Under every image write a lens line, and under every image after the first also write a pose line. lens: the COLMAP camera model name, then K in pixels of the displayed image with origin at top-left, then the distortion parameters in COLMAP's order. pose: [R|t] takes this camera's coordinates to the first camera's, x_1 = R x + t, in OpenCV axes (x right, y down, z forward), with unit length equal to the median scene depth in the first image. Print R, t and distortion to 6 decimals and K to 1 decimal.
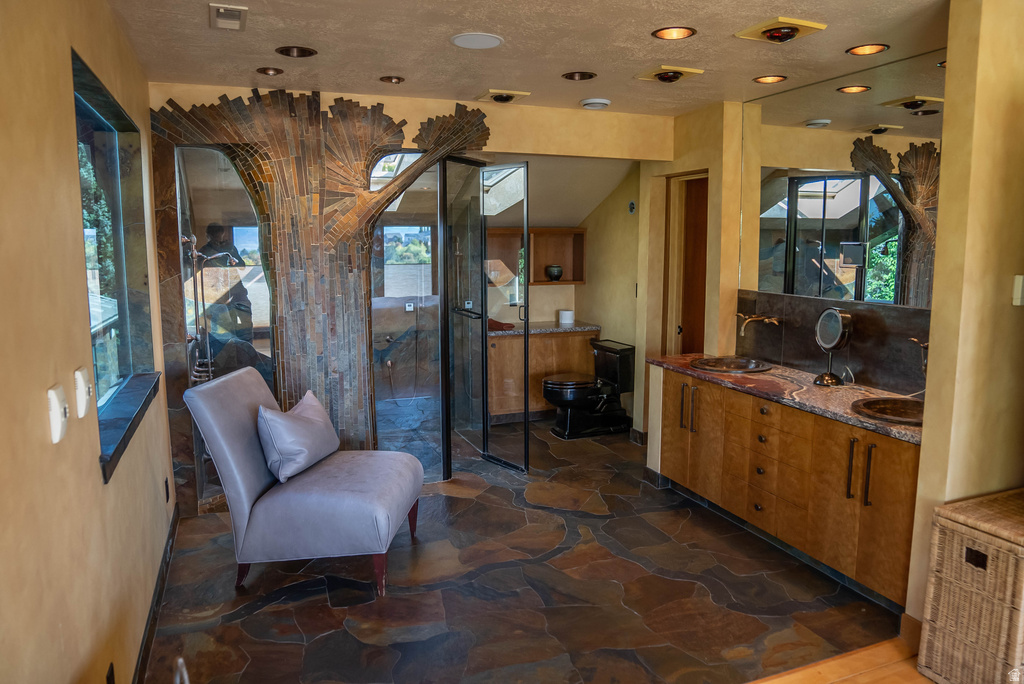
lens RADIAL K [[715.2, 0, 512.7], [0, 715.2, 338.1], [0, 0, 1]] dist [-0.126912, 0.095725]
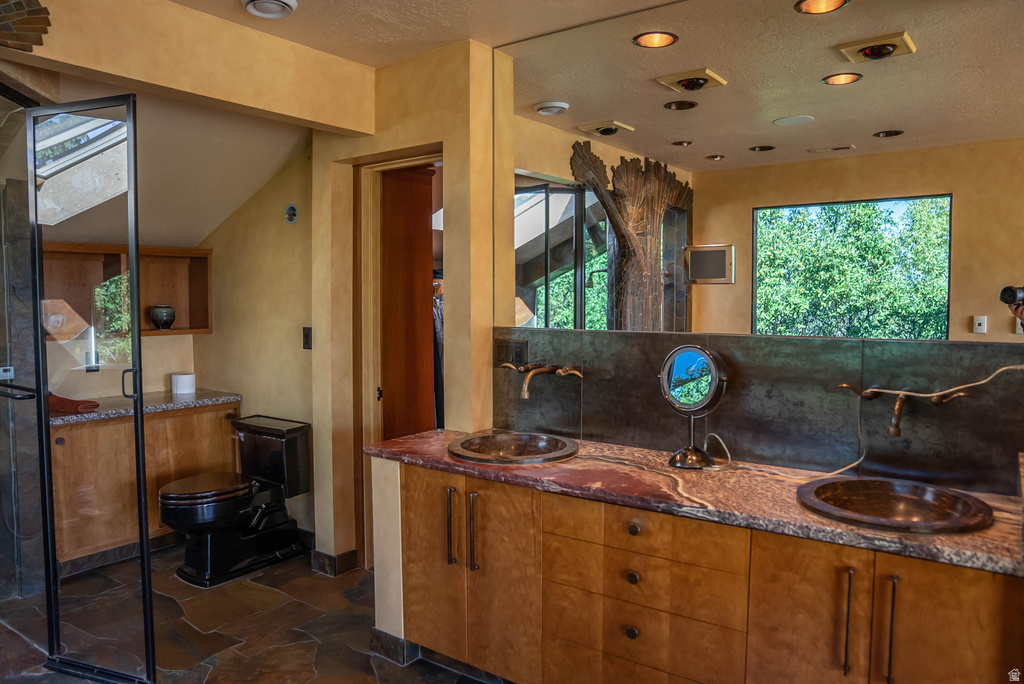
lens RADIAL K [[715.2, 0, 512.7], [0, 715.2, 338.1], [0, 0, 1]] dist [-0.126912, 0.095725]
pose [[0.838852, -0.027127, 0.543683, -0.024801], [0.070105, 0.995824, -0.058479, -0.017505], [-0.539827, 0.087170, 0.837251, 0.406207]]
